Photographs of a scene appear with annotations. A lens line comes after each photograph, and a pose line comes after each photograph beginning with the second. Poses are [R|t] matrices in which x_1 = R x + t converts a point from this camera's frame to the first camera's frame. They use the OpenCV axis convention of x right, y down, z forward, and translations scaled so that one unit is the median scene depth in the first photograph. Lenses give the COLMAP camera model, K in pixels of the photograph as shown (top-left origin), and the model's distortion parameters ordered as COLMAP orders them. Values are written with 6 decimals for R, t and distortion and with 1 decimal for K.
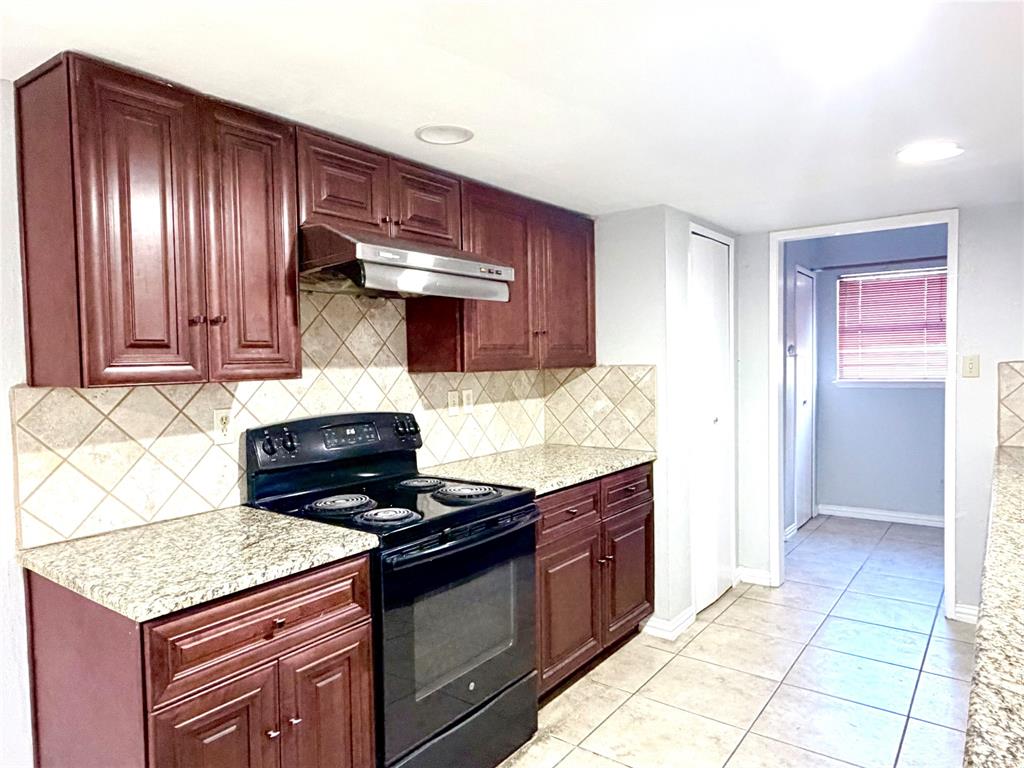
lens RADIAL K [[674.3, 0, 502.9], [0, 674.3, 387.5], [0, 0, 1]] dist [-0.010044, -0.002406]
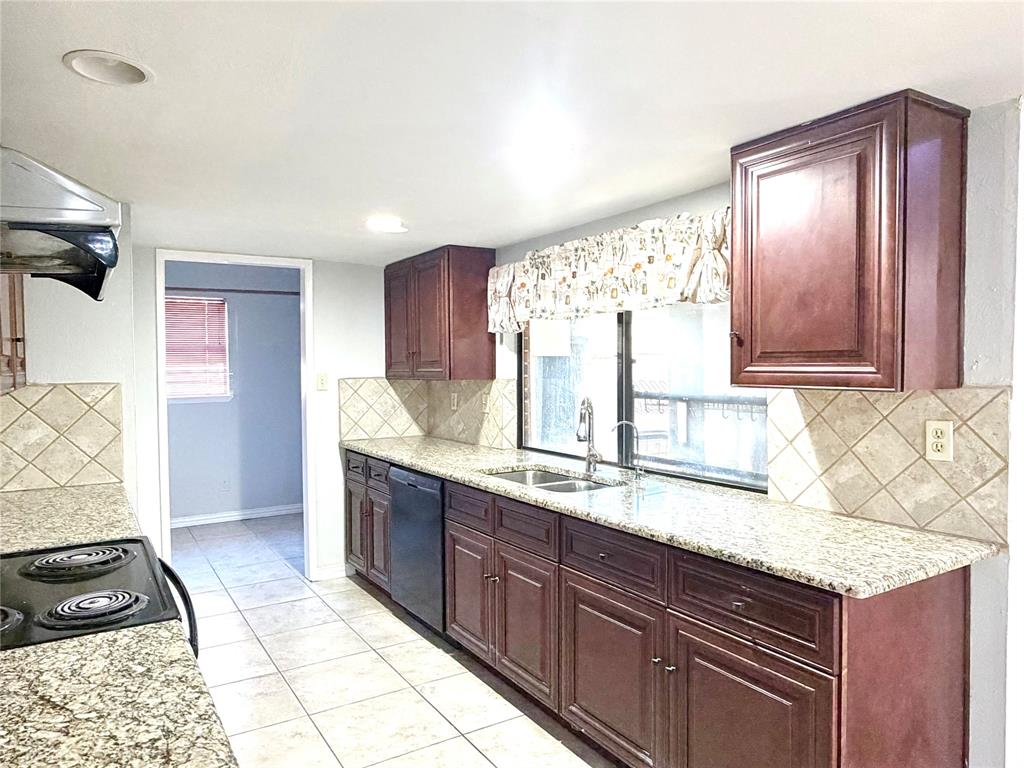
lens RADIAL K [[674.3, 0, 506.3], [0, 674.3, 381.0], [0, 0, 1]] dist [-0.010044, -0.002406]
pose [[0.353000, -0.005863, 0.935605, -0.392216], [0.044146, 0.998971, -0.010396, -0.004309], [-0.934581, 0.044973, 0.352896, 0.210919]]
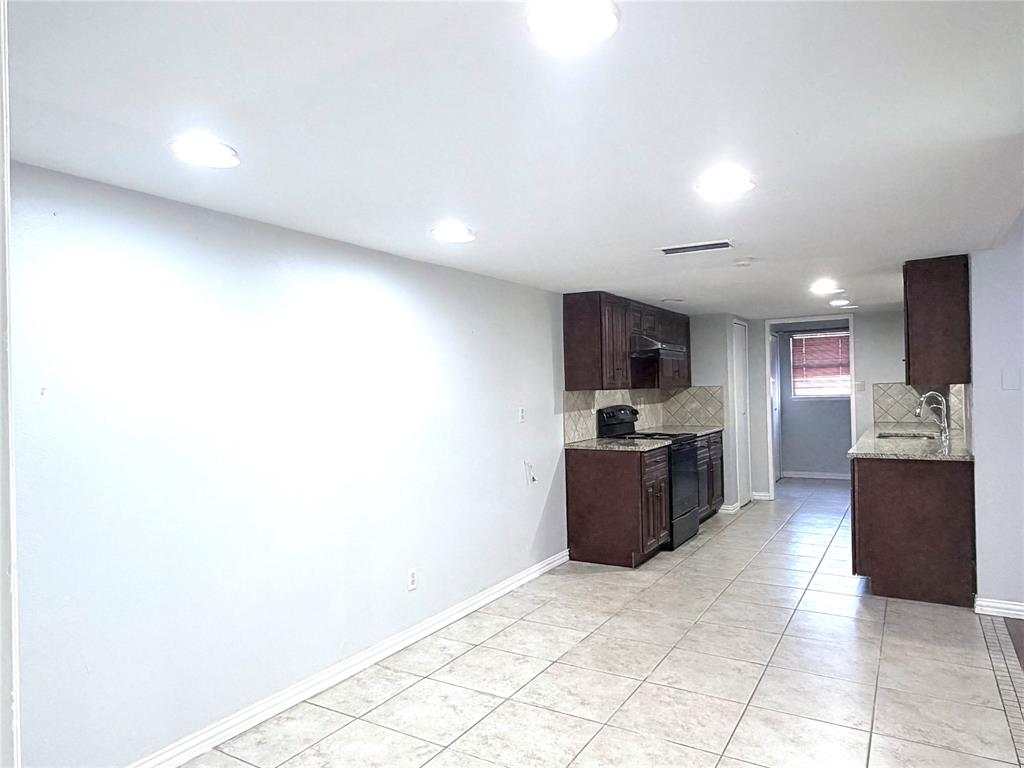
lens RADIAL K [[674.3, 0, 510.7], [0, 674.3, 382.2], [0, 0, 1]] dist [-0.010044, -0.002406]
pose [[0.994635, -0.004149, 0.103366, -0.637745], [0.009736, 0.998515, -0.053606, 0.060748], [-0.102990, 0.054325, 0.993198, -1.020173]]
